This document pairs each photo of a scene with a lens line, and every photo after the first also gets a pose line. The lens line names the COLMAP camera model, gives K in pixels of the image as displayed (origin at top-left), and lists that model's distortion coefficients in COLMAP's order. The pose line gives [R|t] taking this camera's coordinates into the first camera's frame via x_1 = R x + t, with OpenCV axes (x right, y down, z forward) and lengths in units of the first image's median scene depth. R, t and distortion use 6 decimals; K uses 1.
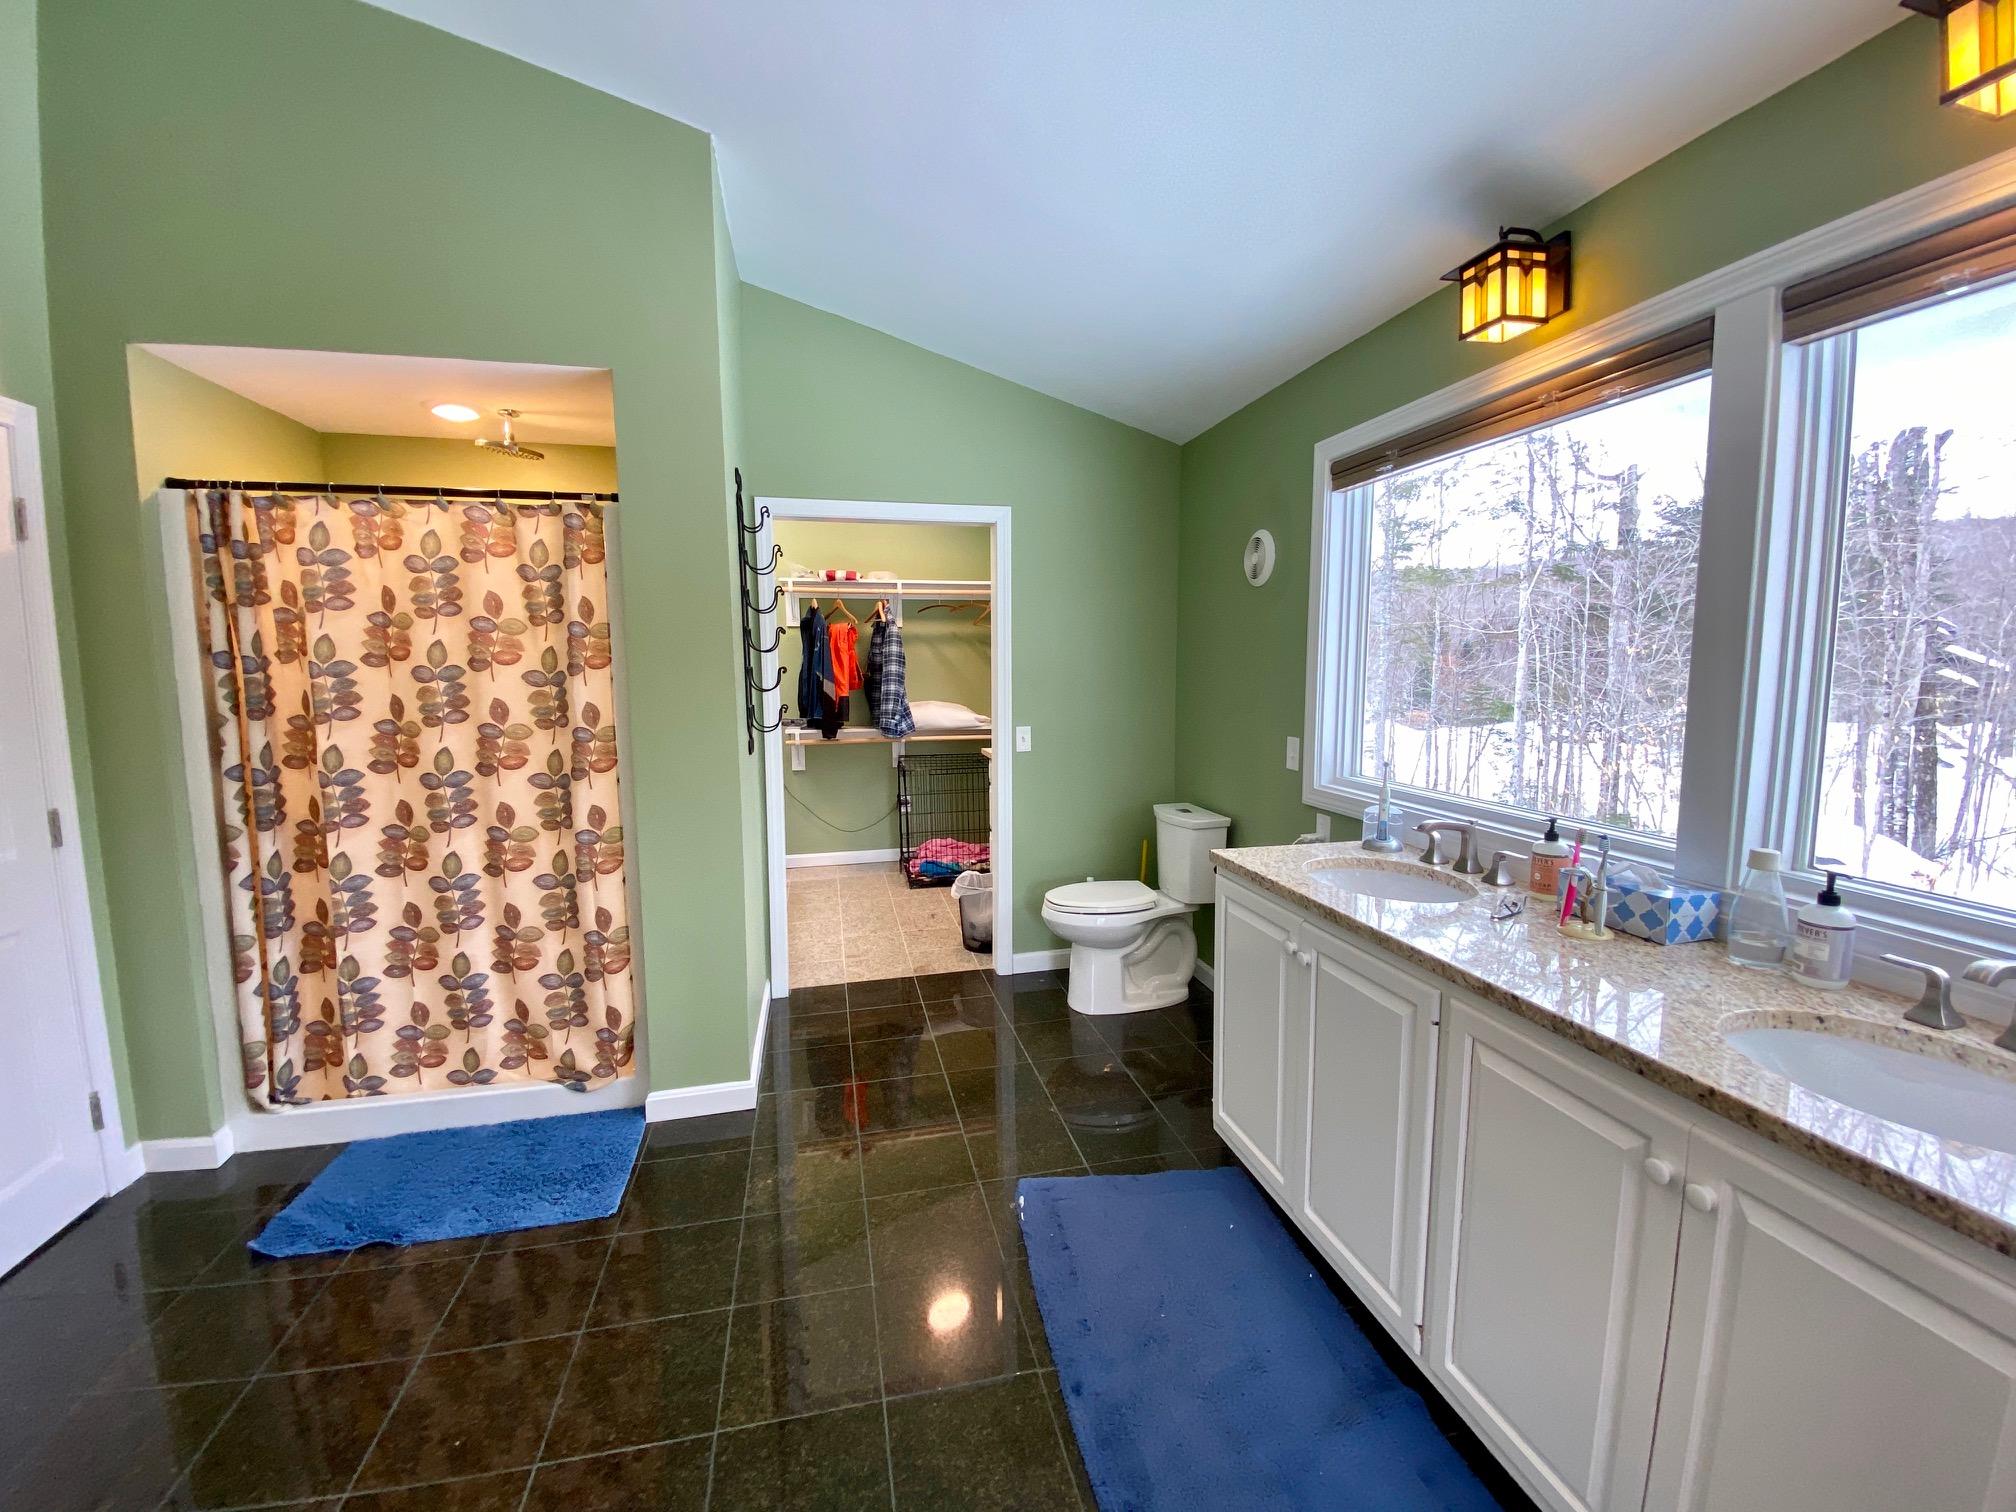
lens RADIAL K [[830.3, 0, 1002.5], [0, 830.3, 752.2], [0, 0, 1]] dist [0.036685, -0.001331]
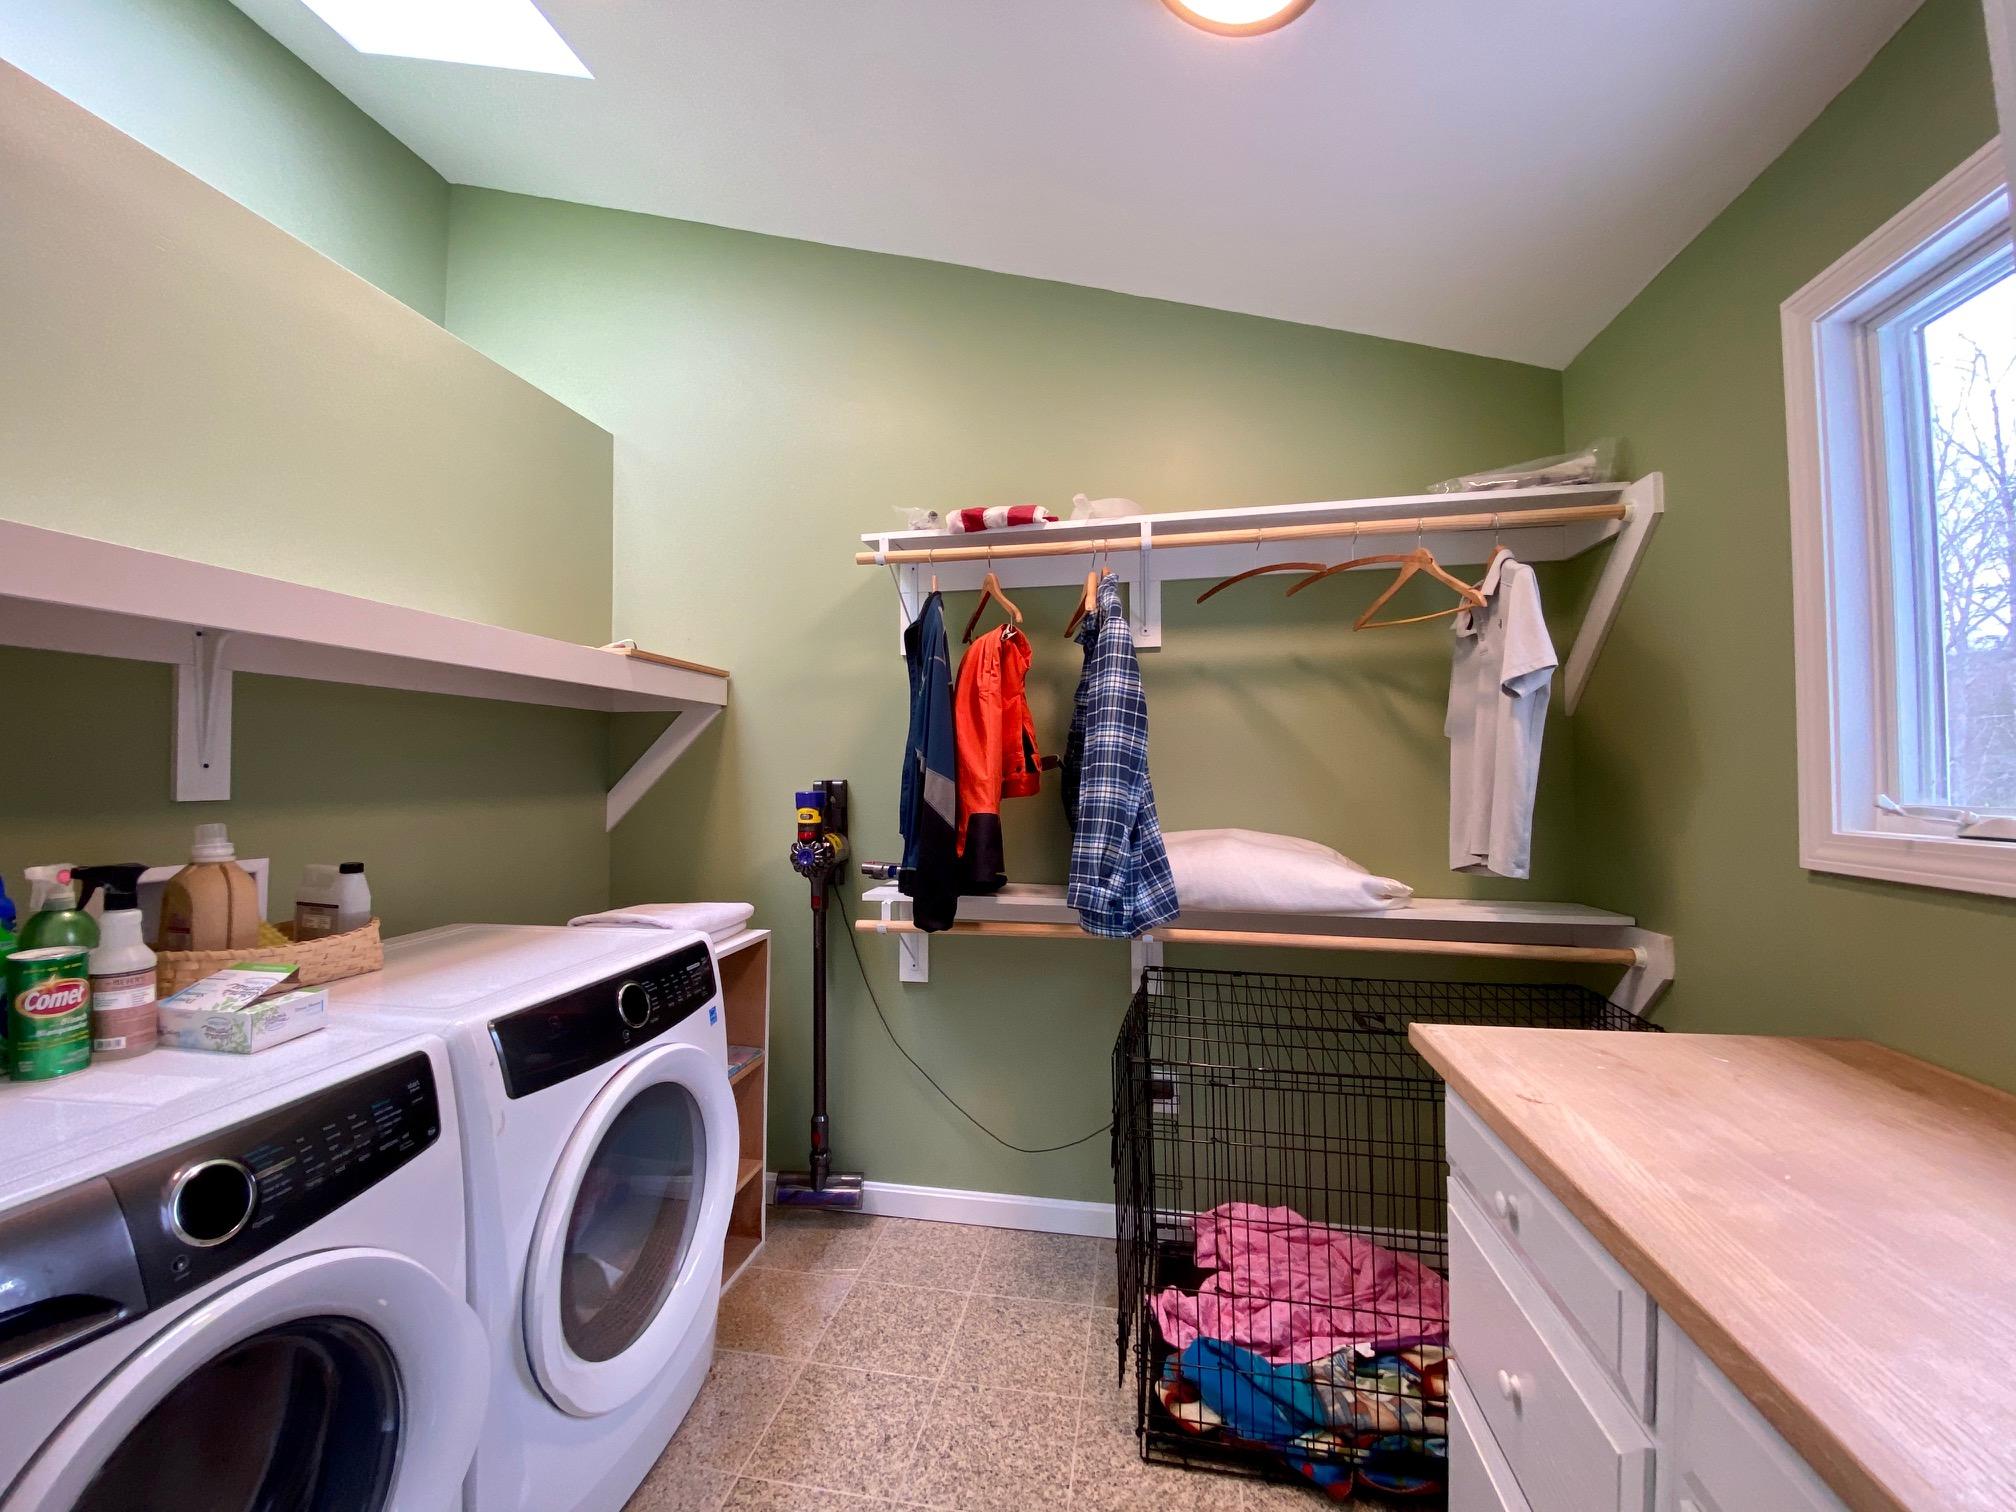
lens RADIAL K [[830.3, 0, 993.7], [0, 830.3, 755.9], [0, 0, 1]] dist [0.036685, -0.001331]
pose [[0.912771, -0.003878, -0.408454, -0.032037], [-0.051623, 0.990842, -0.124769, -0.046140], [0.405197, 0.134971, 0.904211, 0.651400]]
